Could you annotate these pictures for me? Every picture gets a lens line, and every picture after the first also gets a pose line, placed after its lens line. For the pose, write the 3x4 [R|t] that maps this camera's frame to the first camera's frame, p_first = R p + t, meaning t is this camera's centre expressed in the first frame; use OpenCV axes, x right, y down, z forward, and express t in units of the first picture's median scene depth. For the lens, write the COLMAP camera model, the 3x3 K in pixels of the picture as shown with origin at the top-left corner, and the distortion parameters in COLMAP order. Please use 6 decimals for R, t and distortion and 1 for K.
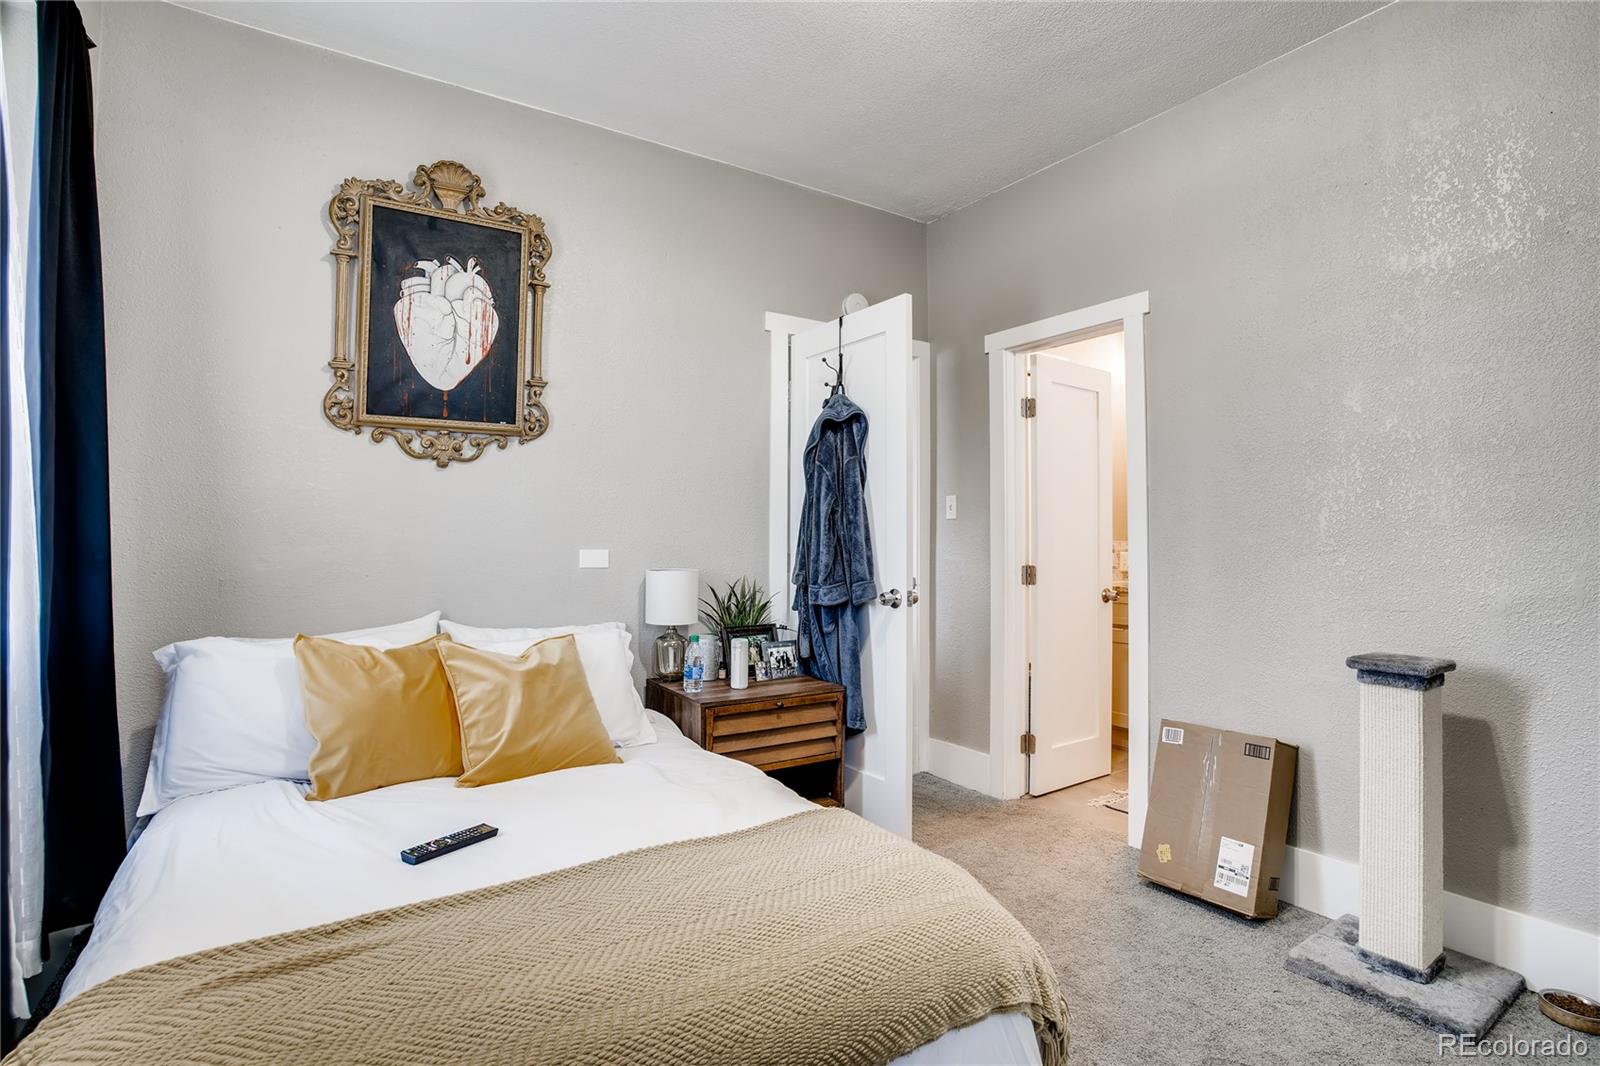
lens RADIAL K [[798.8, 0, 783.7], [0, 798.8, 537.4], [0, 0, 1]] dist [-0.061403, 0.022106]
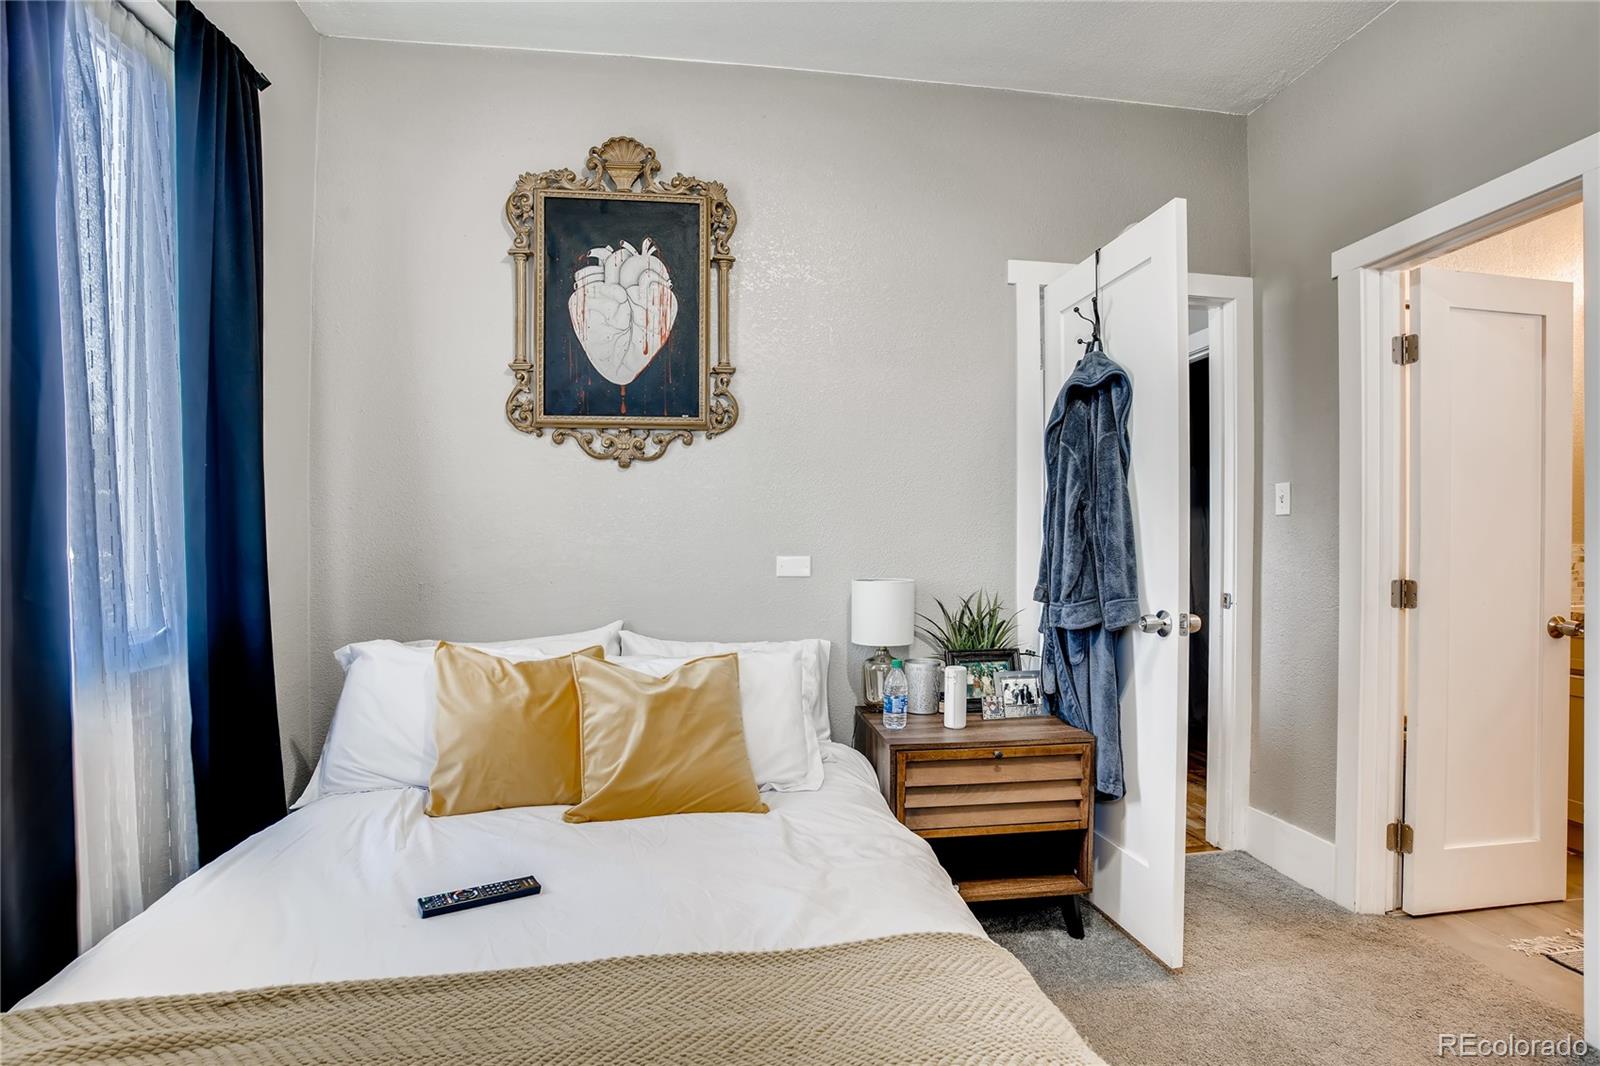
lens RADIAL K [[798.8, 0, 790.0], [0, 798.8, 561.0], [0, 0, 1]] dist [-0.061403, 0.022106]
pose [[0.905453, 0.005447, -0.424411, 0.139631], [0.004139, 0.999757, 0.021661, 0.002472], [0.424425, -0.021369, 0.905211, 0.210533]]
